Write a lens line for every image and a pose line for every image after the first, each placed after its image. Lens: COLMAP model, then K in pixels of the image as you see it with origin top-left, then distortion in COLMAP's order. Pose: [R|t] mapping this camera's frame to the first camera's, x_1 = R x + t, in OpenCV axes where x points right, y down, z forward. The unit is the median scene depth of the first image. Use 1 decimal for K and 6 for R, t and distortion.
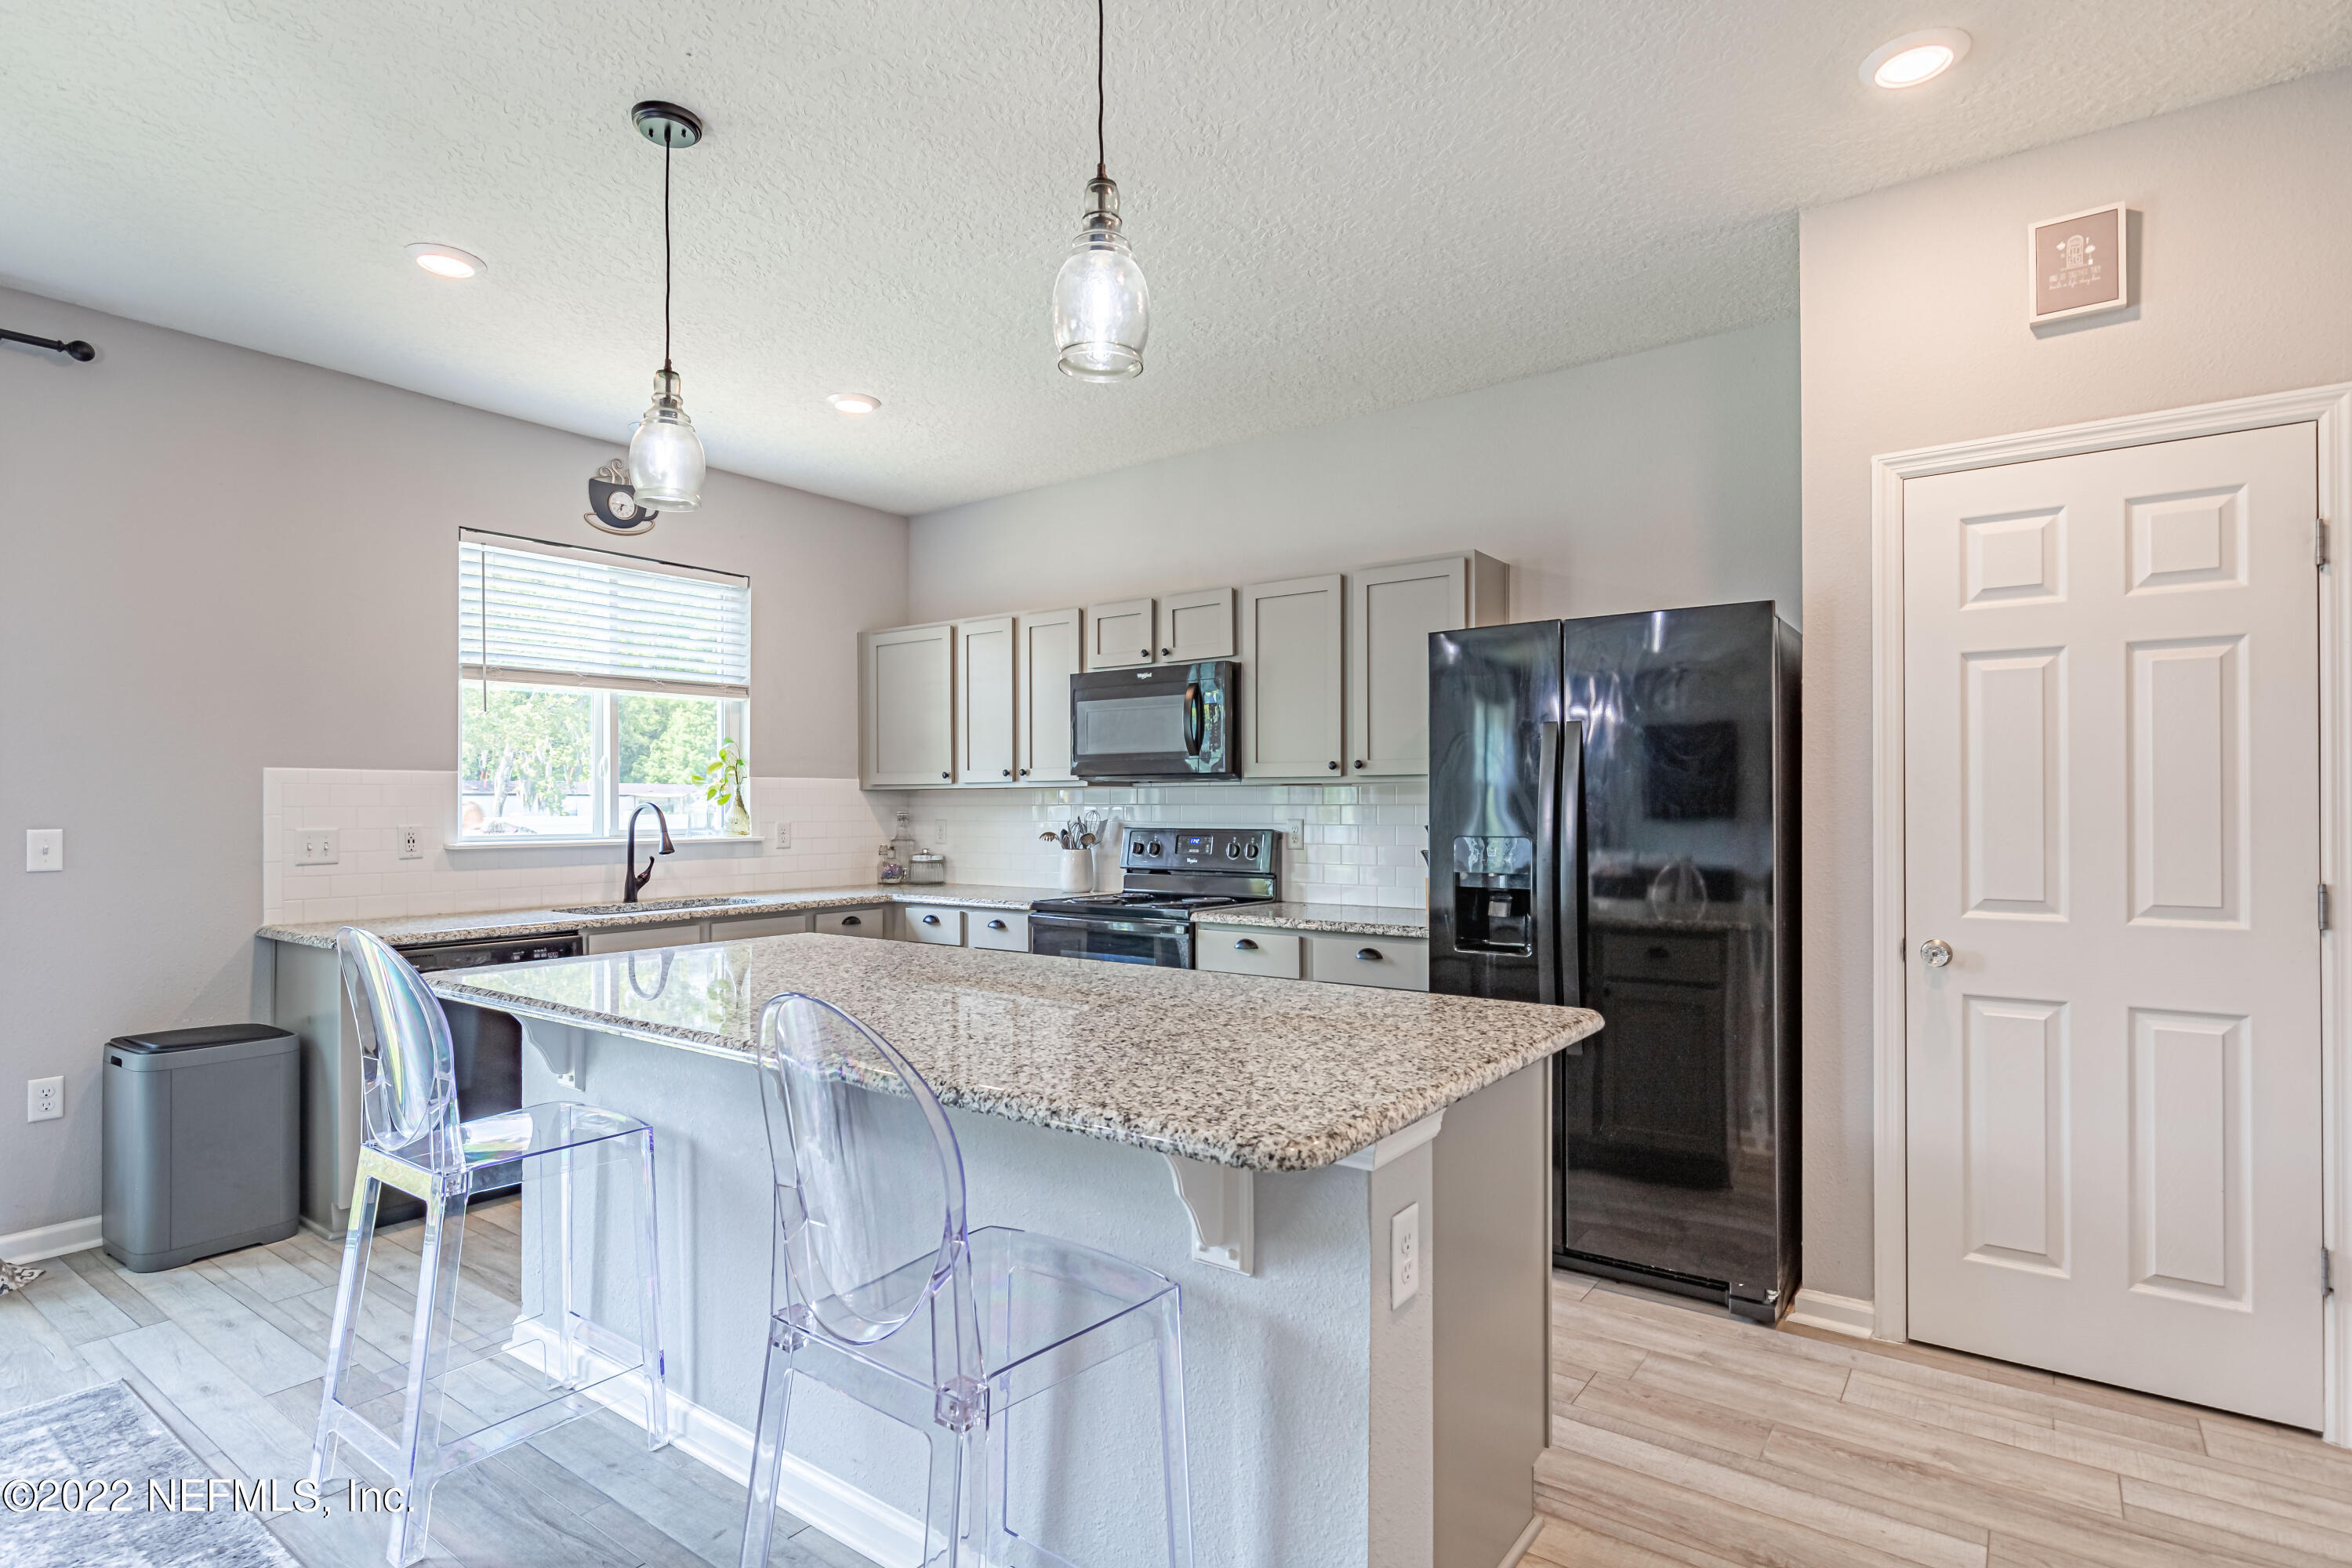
lens RADIAL K [[1229.4, 0, 1177.2], [0, 1229.4, 797.5], [0, 0, 1]] dist [0.001247, 0.000302]
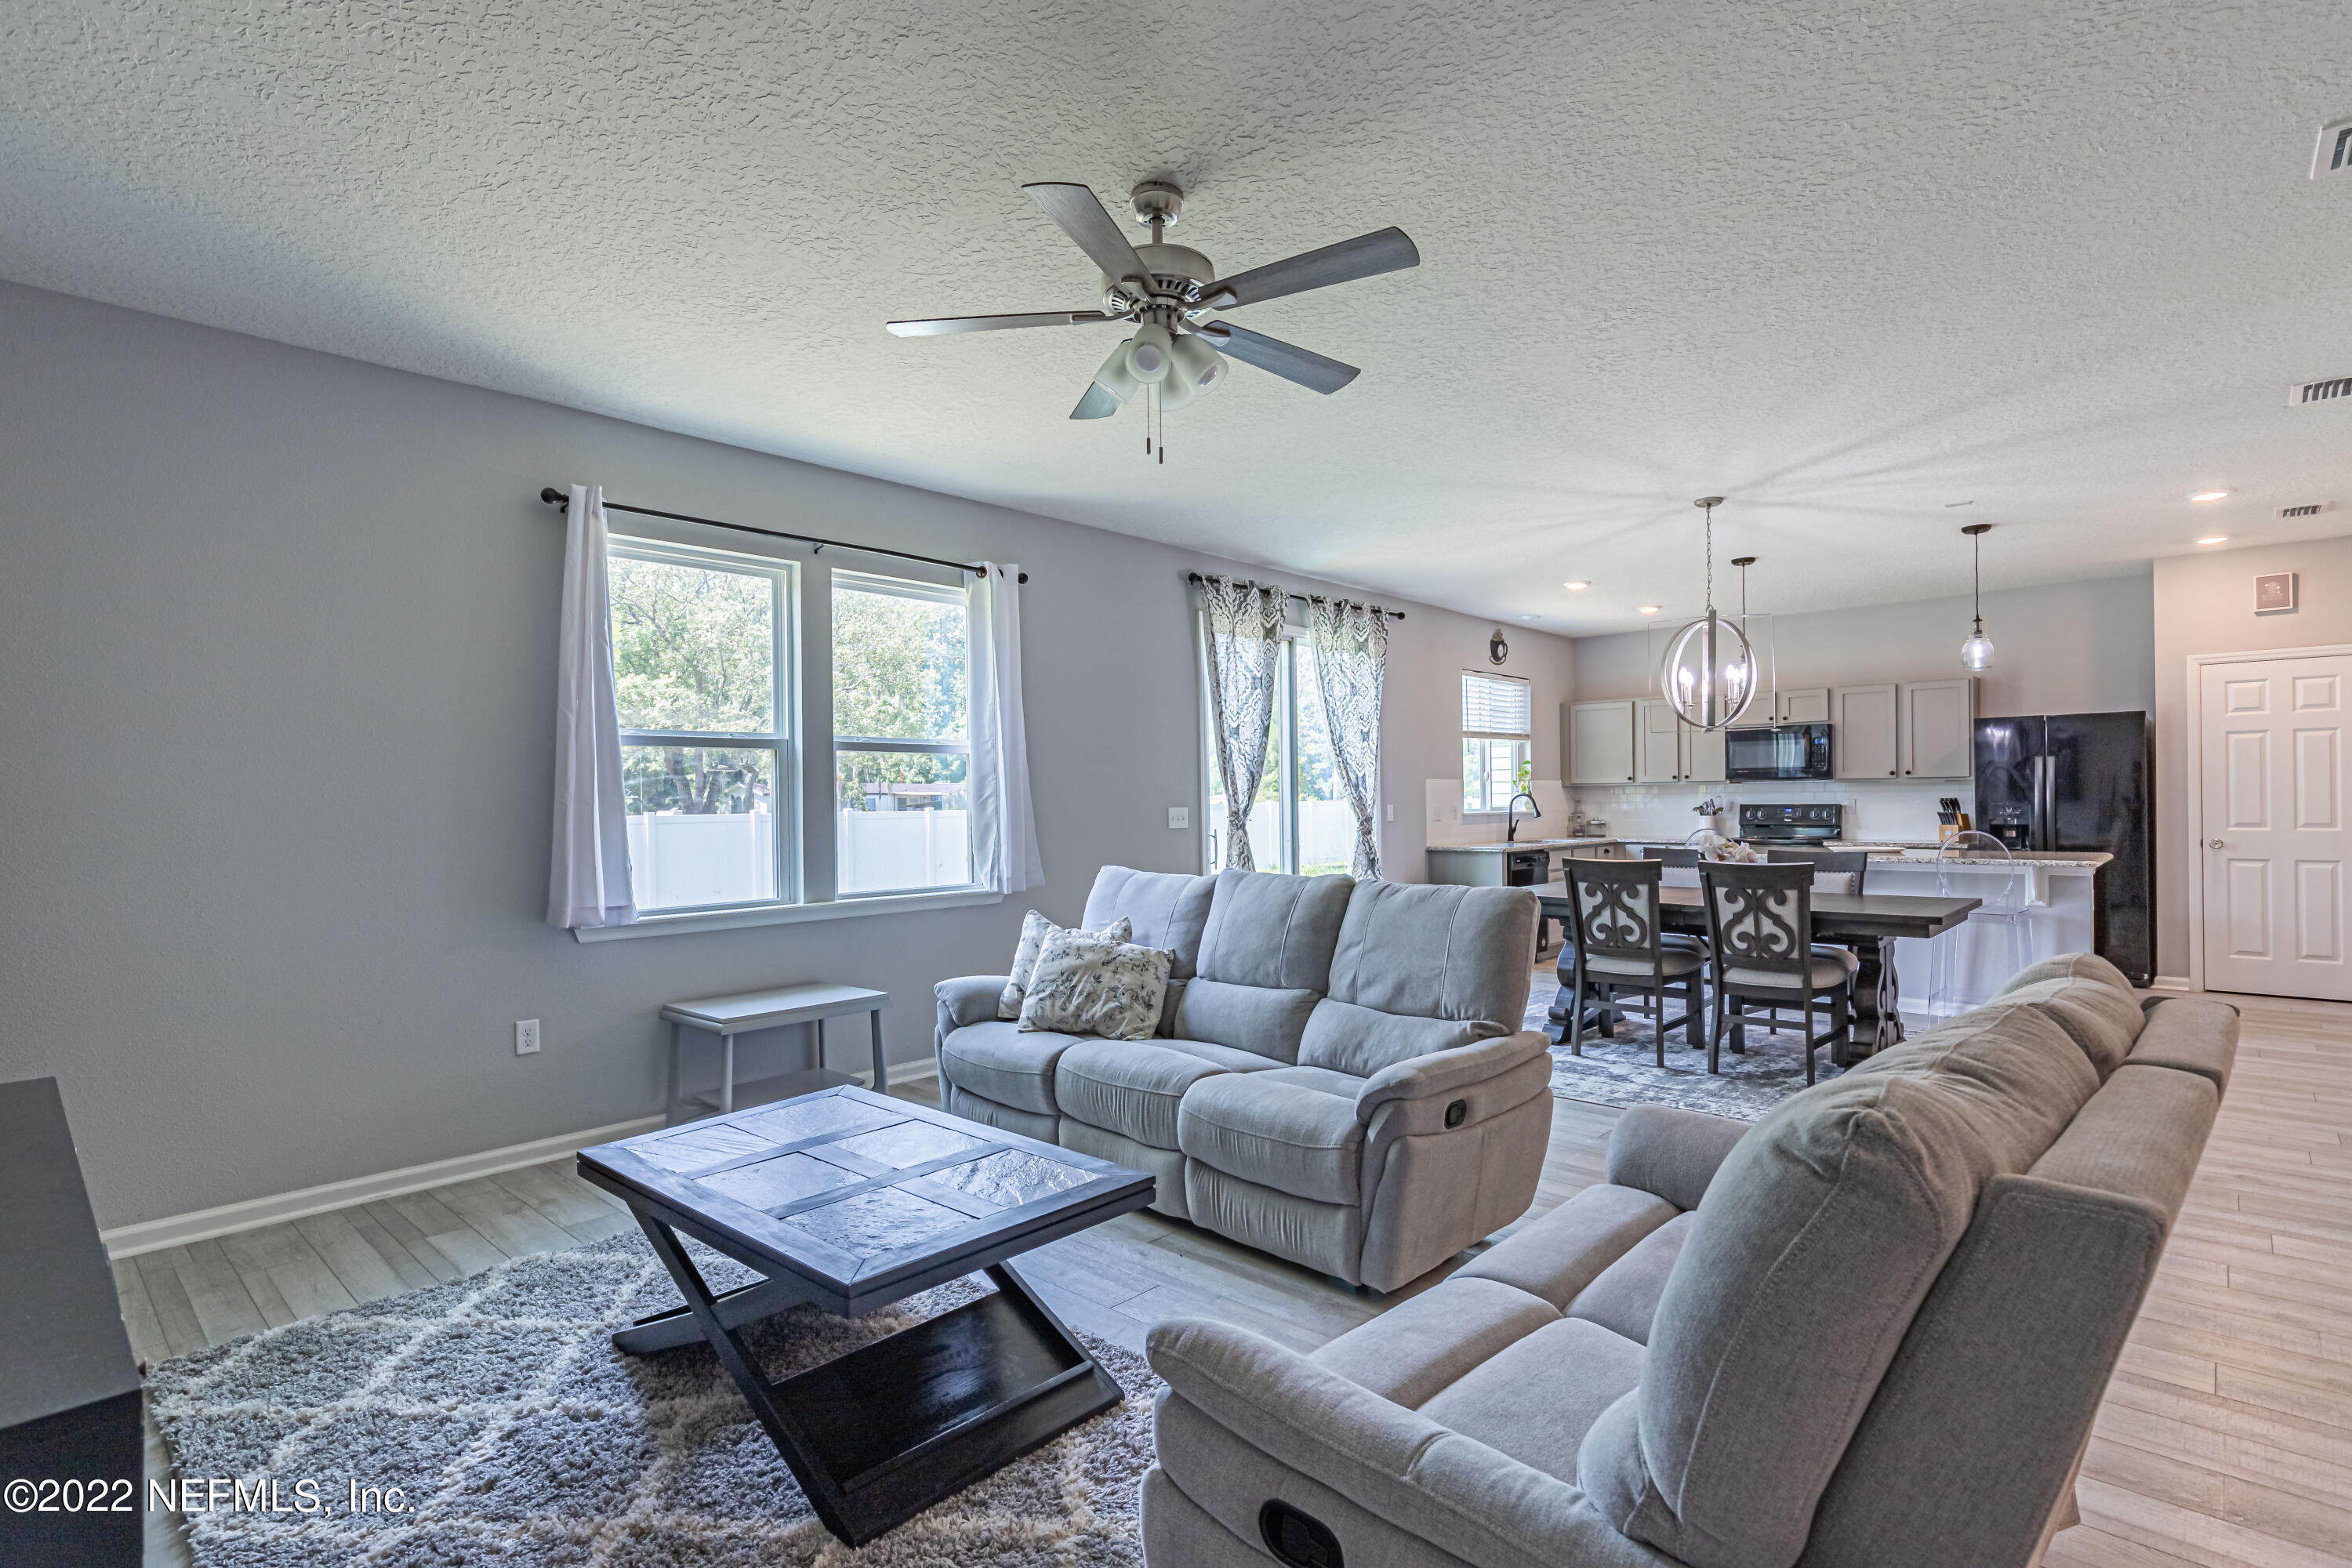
lens RADIAL K [[1162.2, 0, 1178.6], [0, 1162.2, 793.3], [0, 0, 1]] dist [-0.000990, 0.000033]
pose [[0.993143, -0.007676, -0.116653, -0.904289], [0.007690, 0.999970, -0.000332, 0.000409], [0.116652, -0.000567, 0.993173, -1.204491]]
